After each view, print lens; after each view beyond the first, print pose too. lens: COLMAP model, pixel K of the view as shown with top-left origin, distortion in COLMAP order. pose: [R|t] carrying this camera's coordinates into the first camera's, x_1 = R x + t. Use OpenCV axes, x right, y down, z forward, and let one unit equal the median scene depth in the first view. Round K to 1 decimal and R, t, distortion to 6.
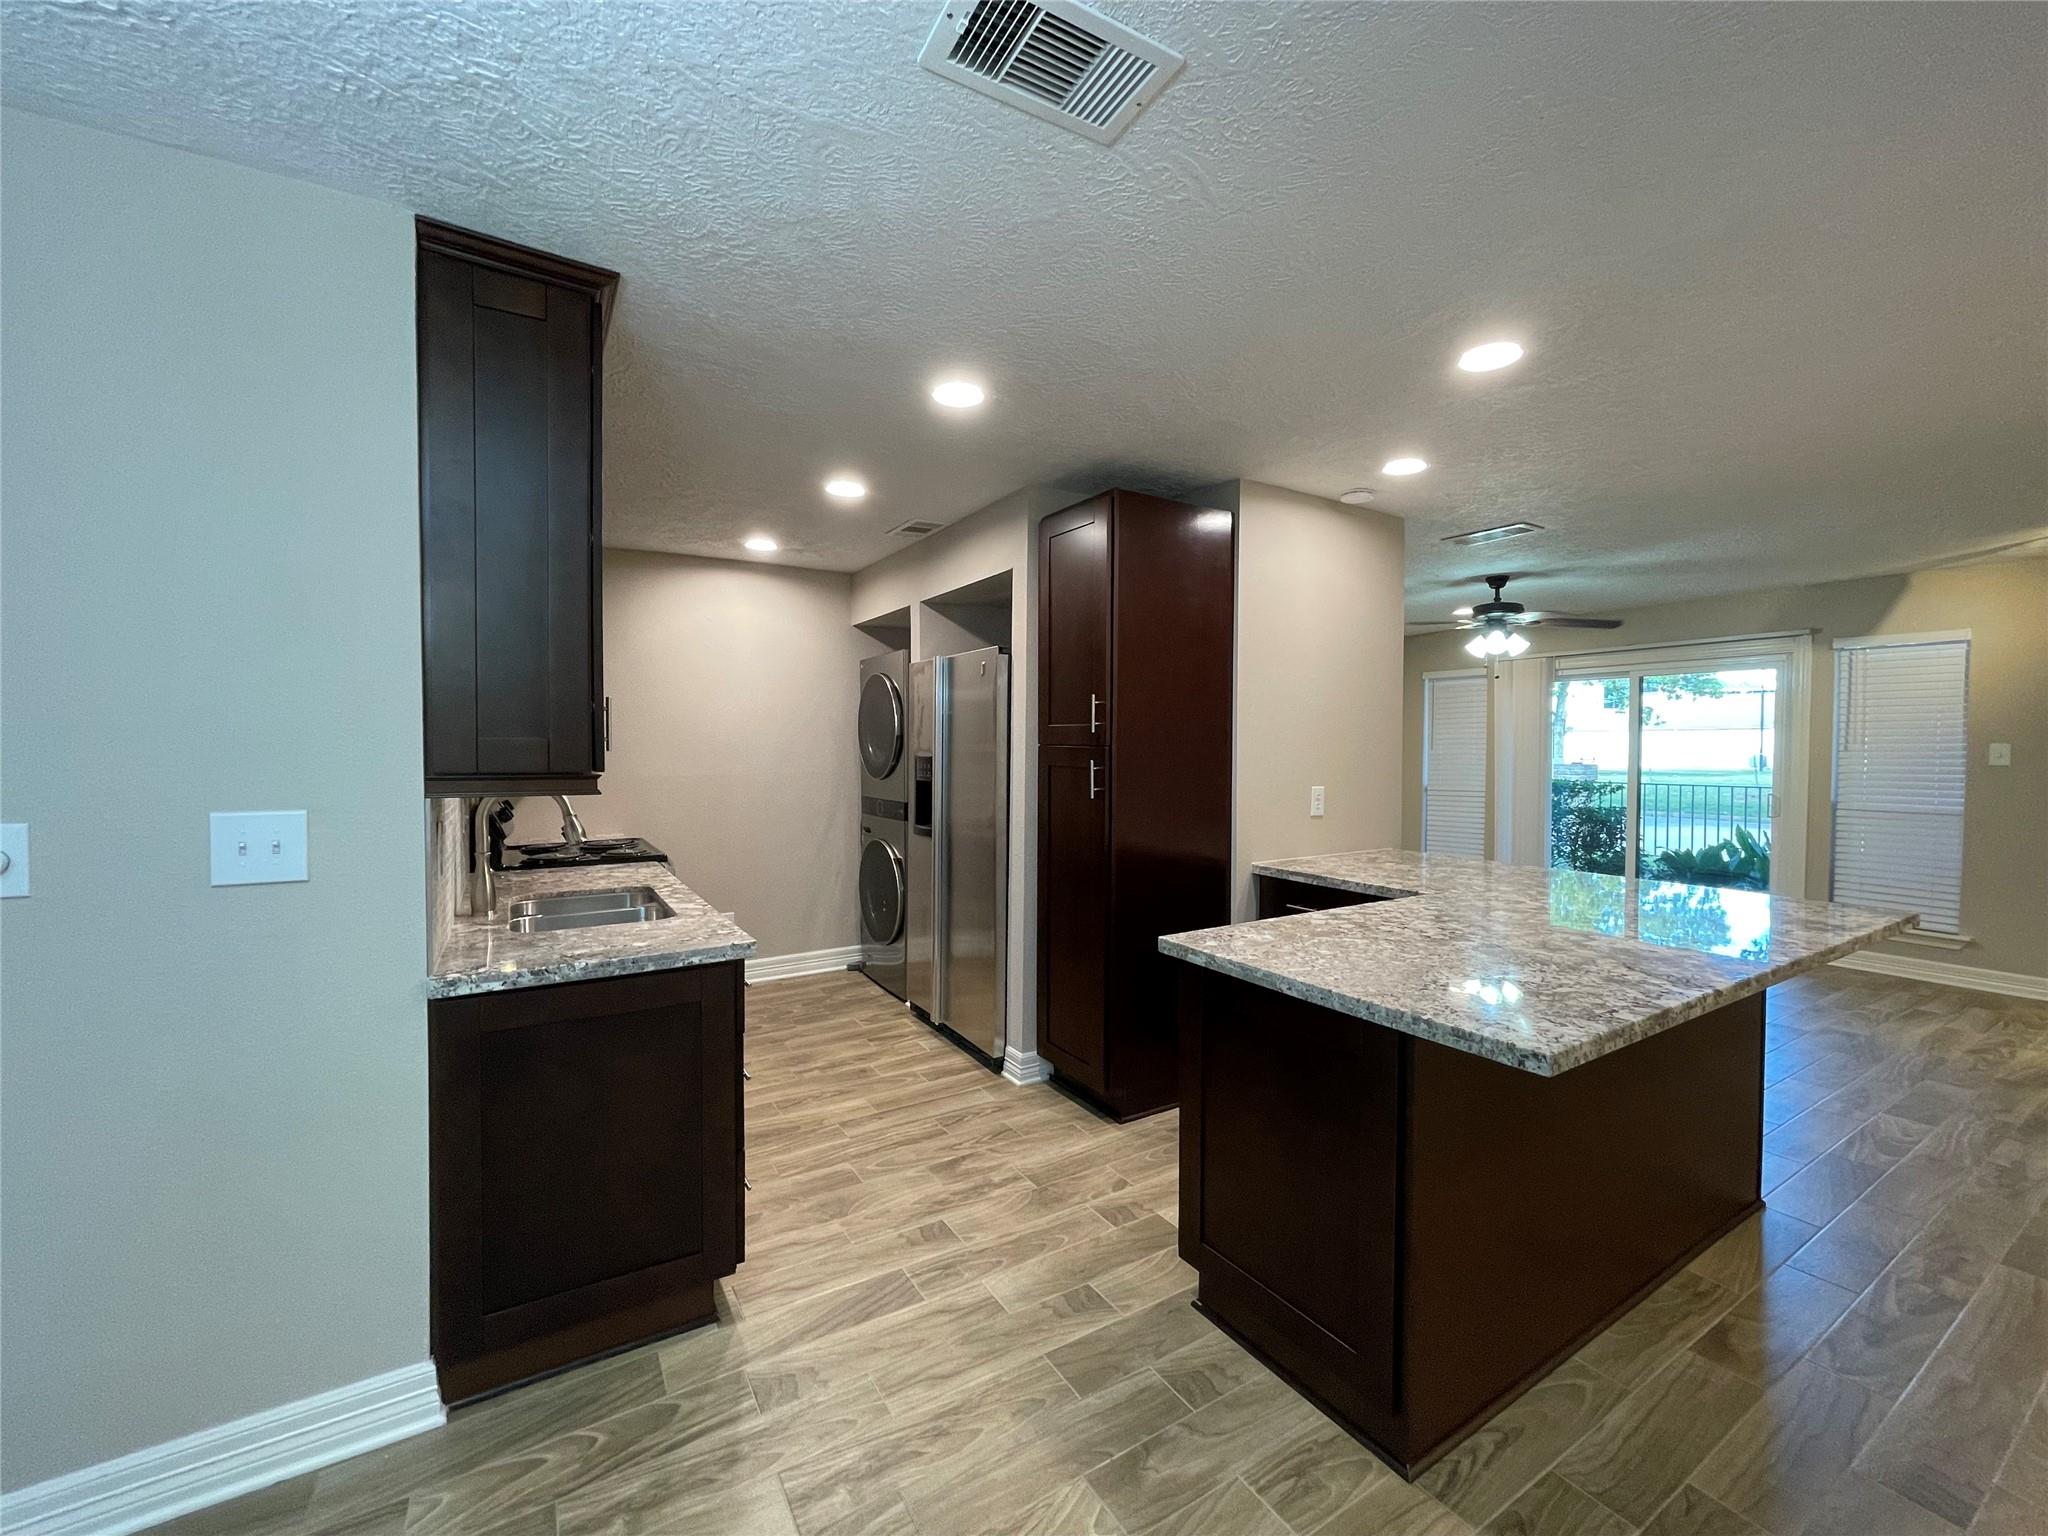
lens RADIAL K [[825.8, 0, 1014.1], [0, 825.8, 775.2], [0, 0, 1]] dist [-0.000324, 0.000587]
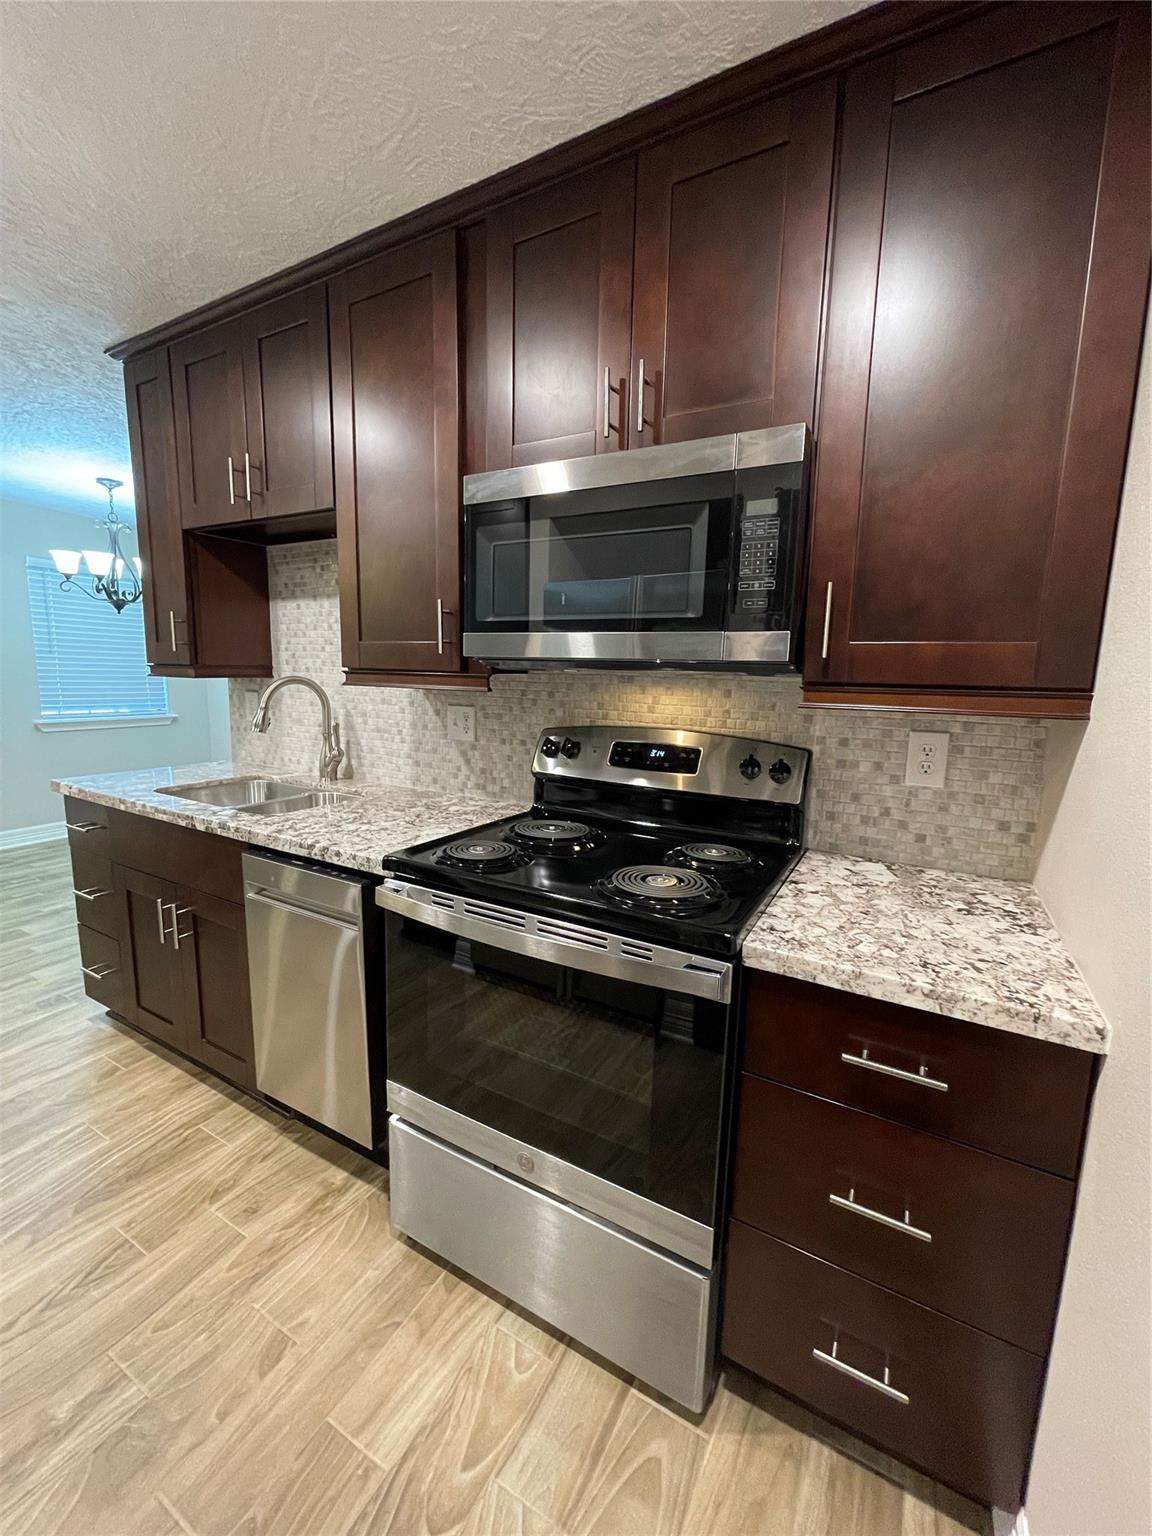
lens RADIAL K [[619.4, 0, 576.0], [0, 619.4, 768.0], [0, 0, 1]] dist [-0.000324, 0.000587]
pose [[-0.869636, 0.052077, -0.490940, -0.307633], [-0.040818, 0.983432, 0.176622, -0.024905], [0.492004, 0.173636, -0.853102, 1.253953]]
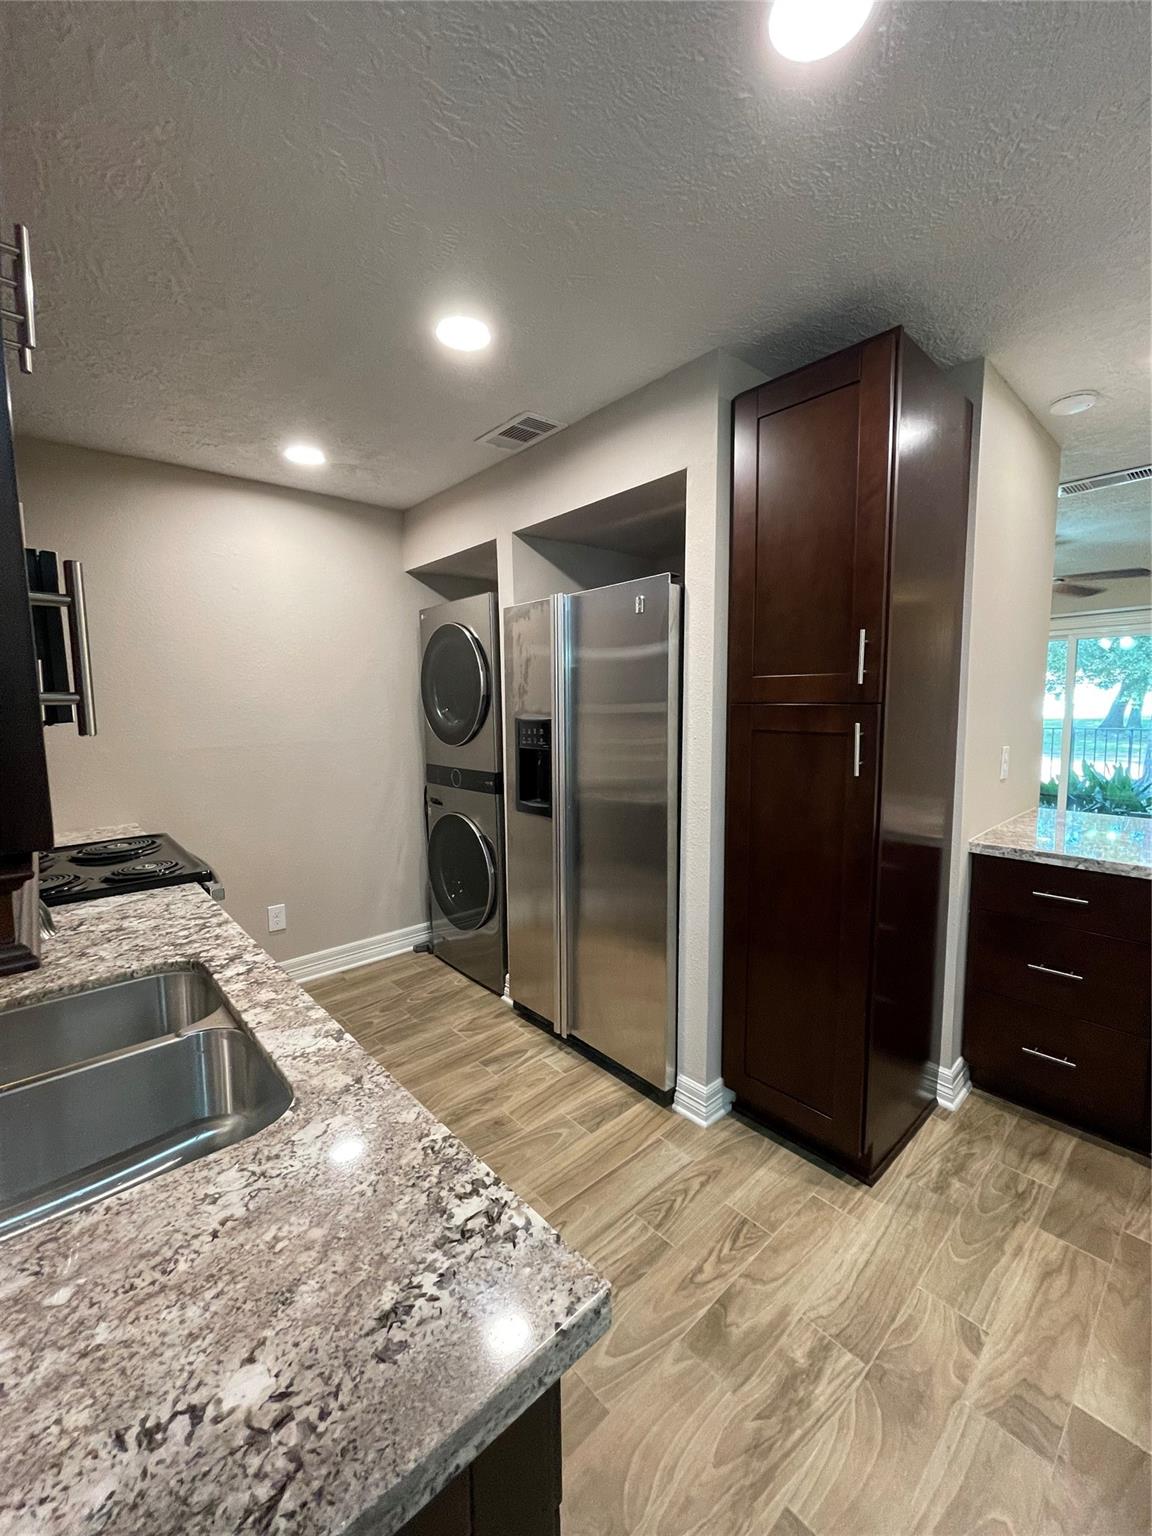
lens RADIAL K [[619.4, 0, 576.0], [0, 619.4, 768.0], [0, 0, 1]] dist [-0.000324, 0.000587]
pose [[0.982574, -0.032287, 0.183048, -0.190021], [0.020224, 0.997522, 0.067391, -0.015454], [-0.184770, -0.062515, 0.980791, 0.394908]]
